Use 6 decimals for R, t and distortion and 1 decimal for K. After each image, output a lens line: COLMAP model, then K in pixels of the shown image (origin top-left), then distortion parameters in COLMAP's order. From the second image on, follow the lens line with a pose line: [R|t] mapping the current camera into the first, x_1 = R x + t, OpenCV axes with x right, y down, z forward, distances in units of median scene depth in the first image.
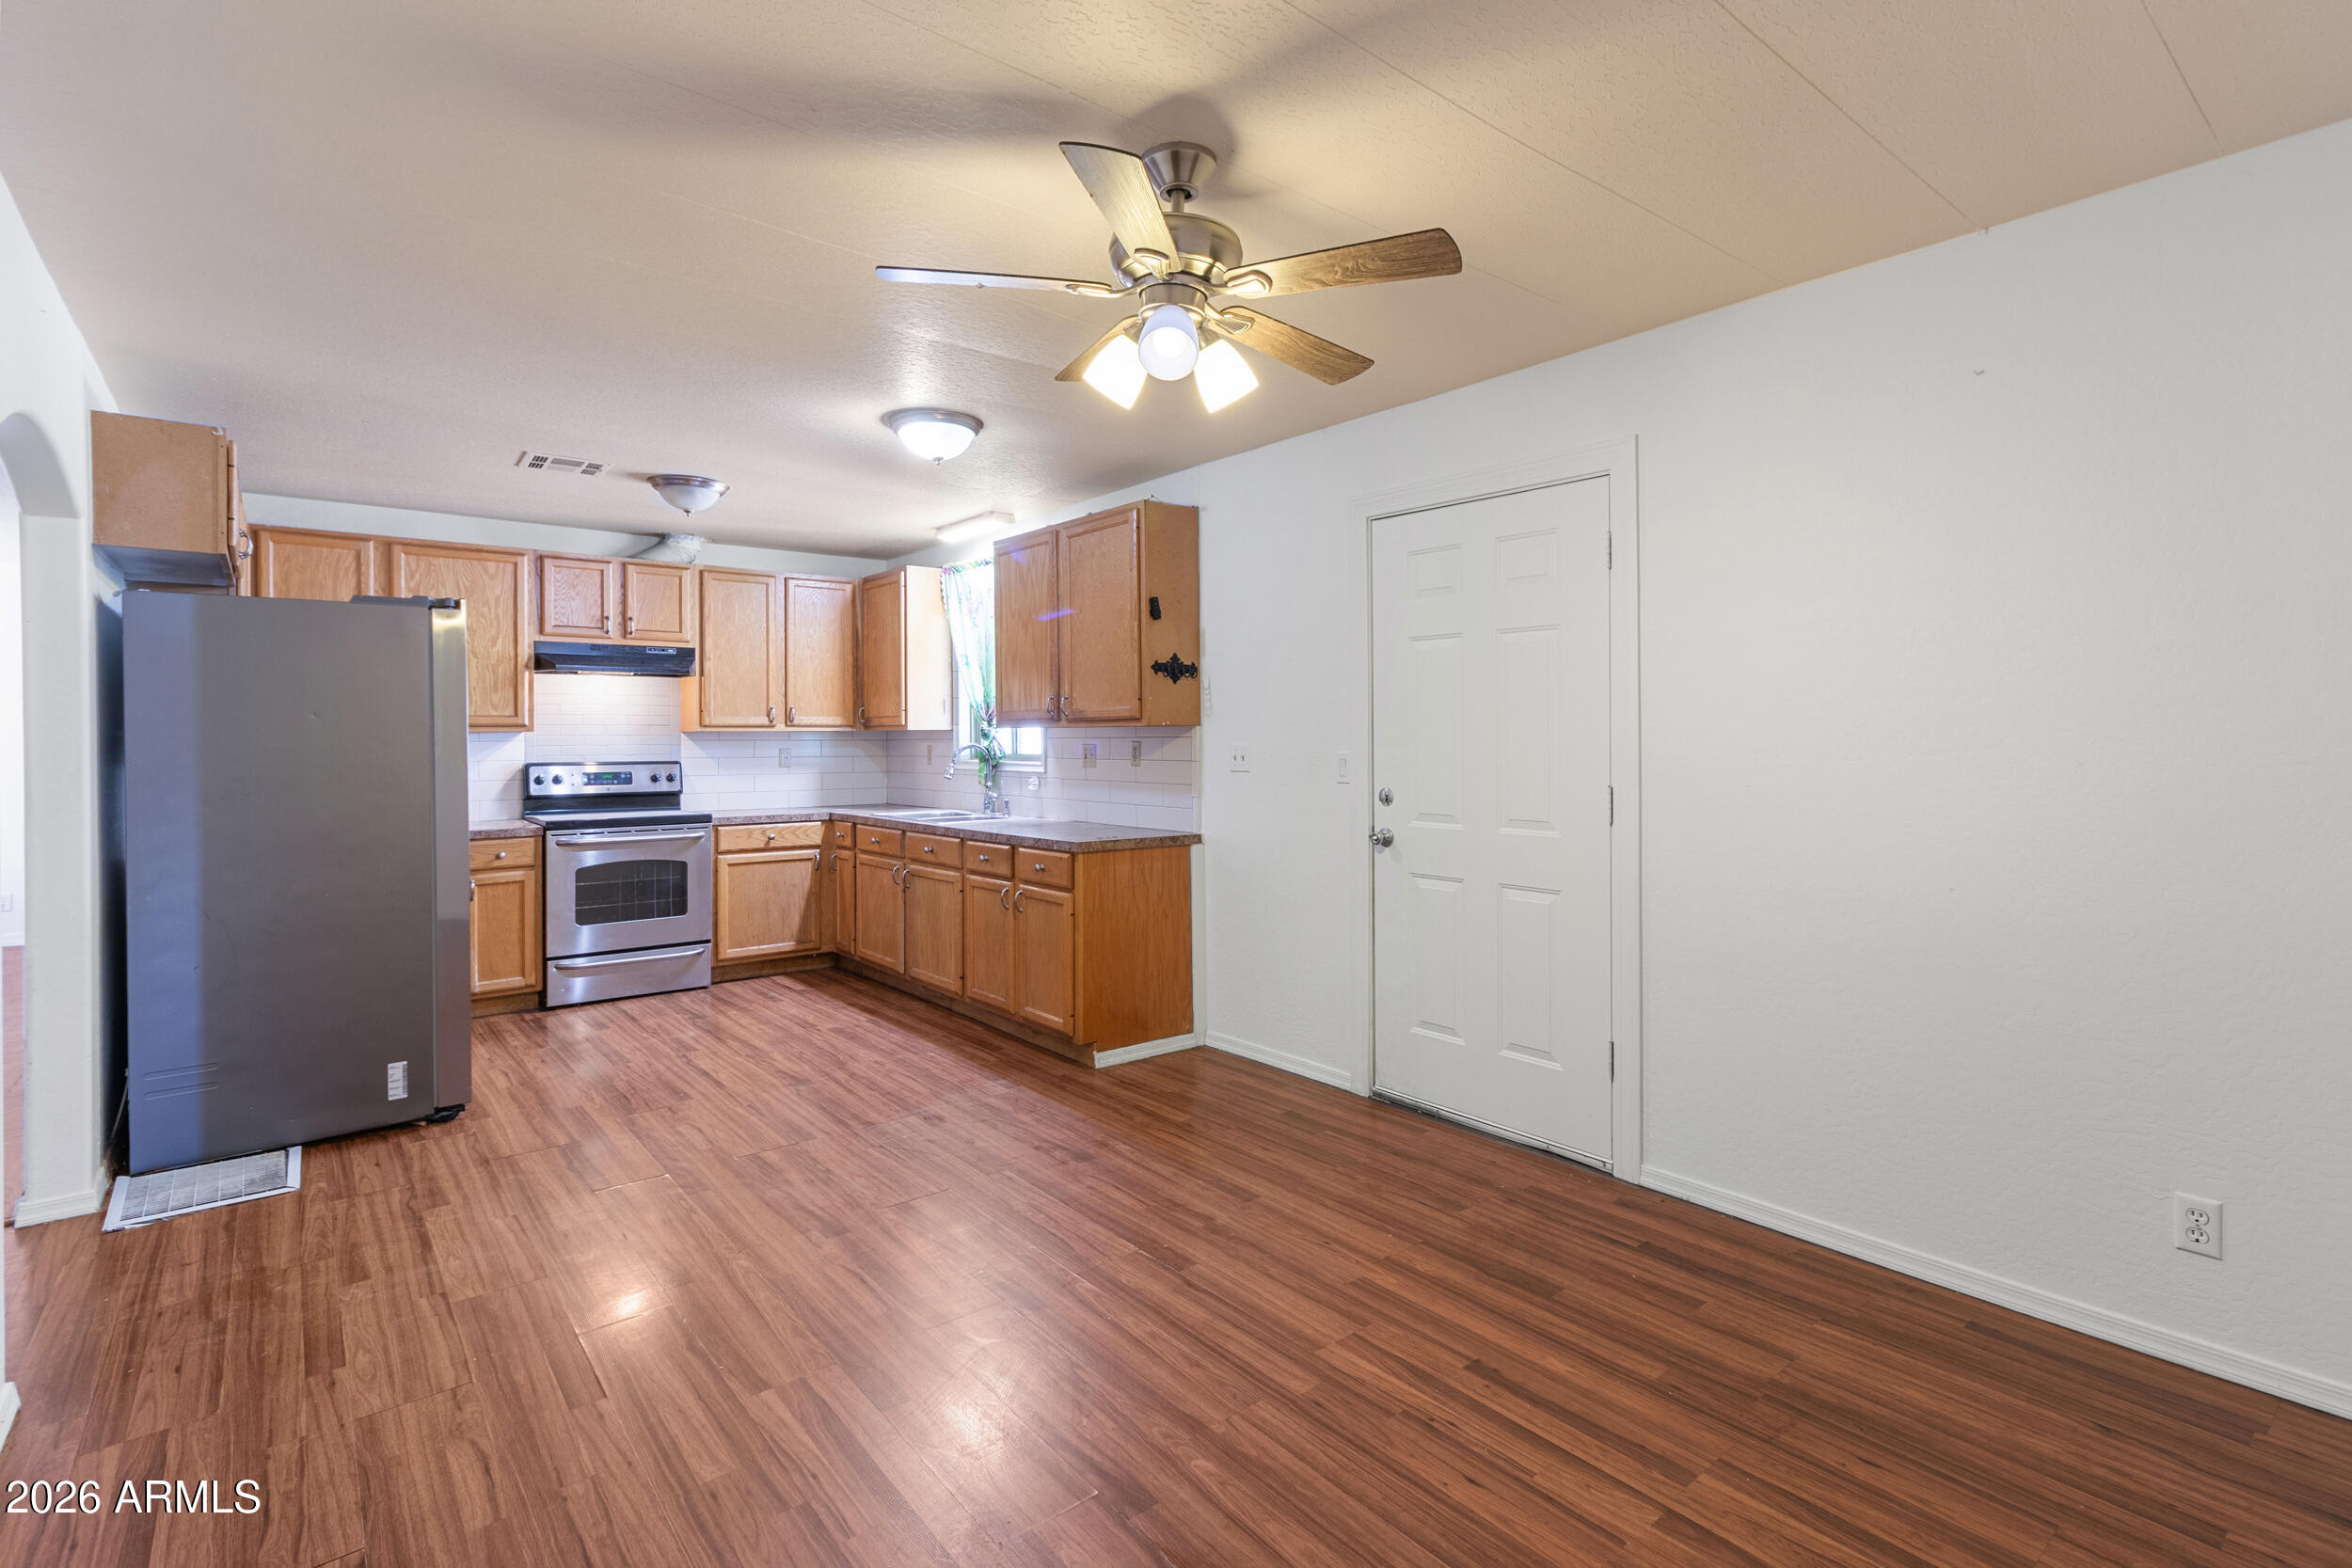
lens RADIAL K [[1095.9, 0, 1204.1], [0, 1095.9, 734.5], [0, 0, 1]] dist [0.004073, -0.001043]
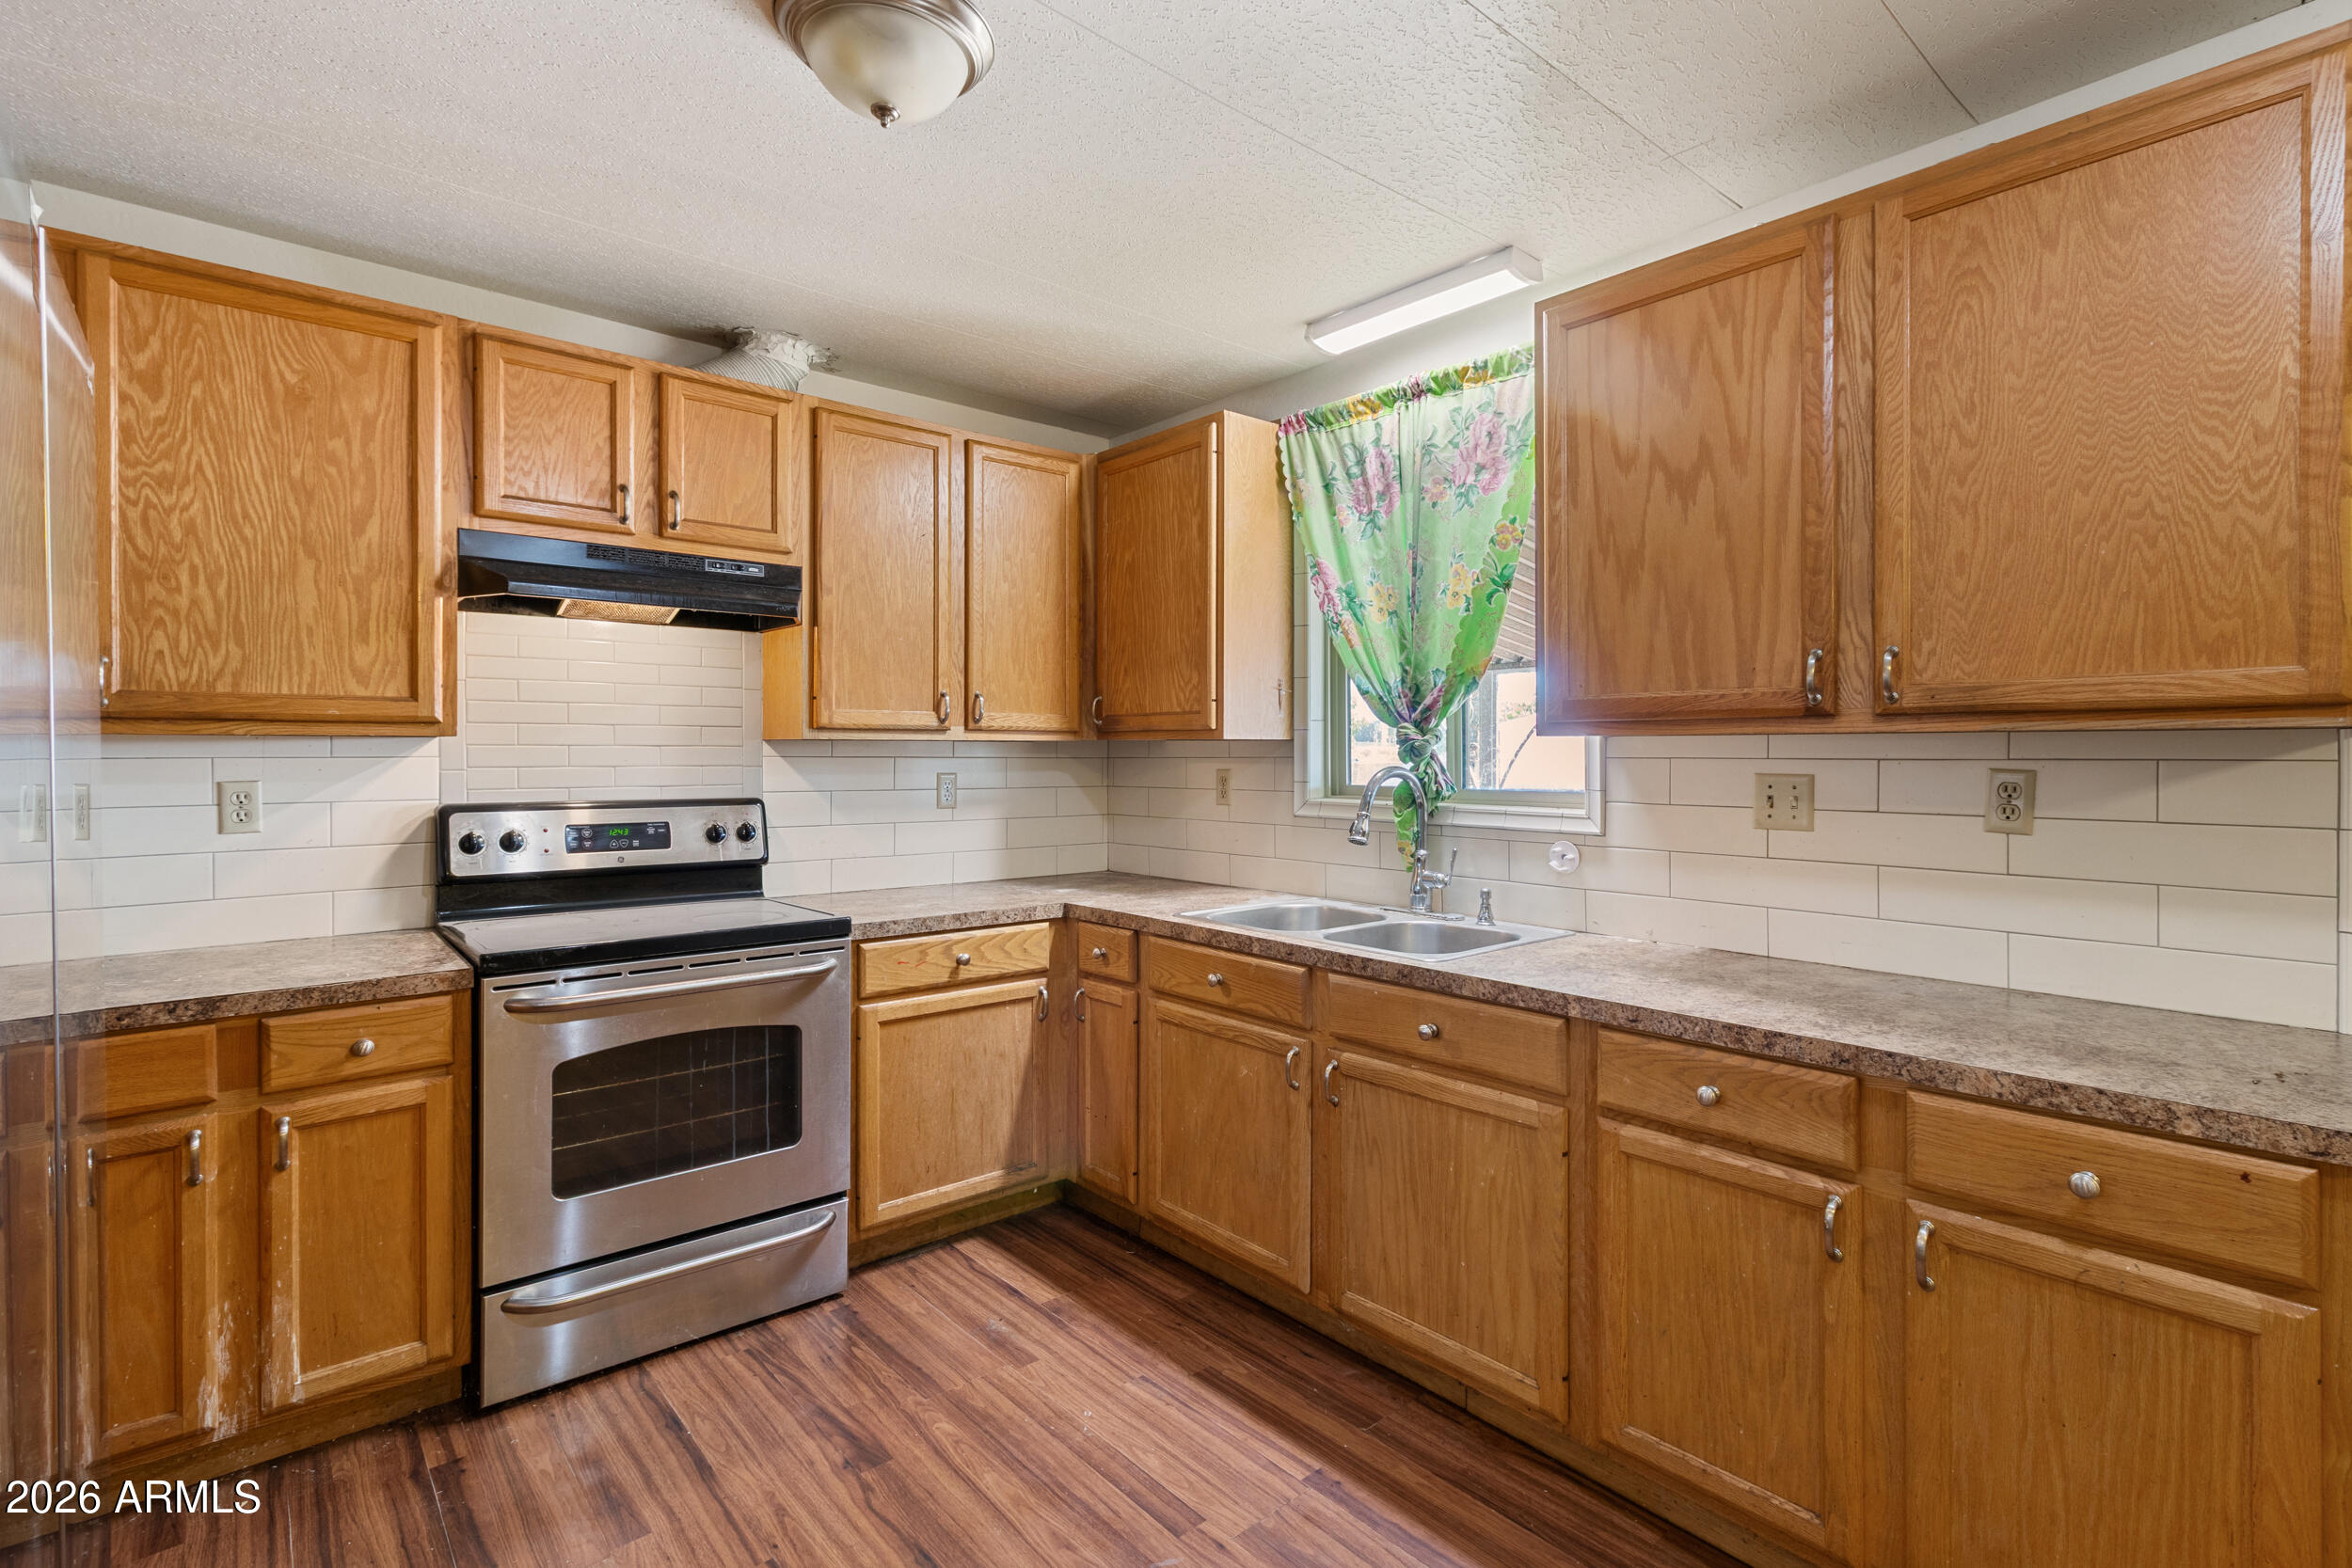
lens RADIAL K [[1095.9, 0, 1196.8], [0, 1095.9, 755.5], [0, 0, 1]] dist [0.004073, -0.001043]
pose [[0.999747, 0.006307, 0.021606, -0.501067], [-0.006403, 0.999970, 0.004362, 0.001996], [-0.021578, -0.004499, 0.999757, 0.856884]]
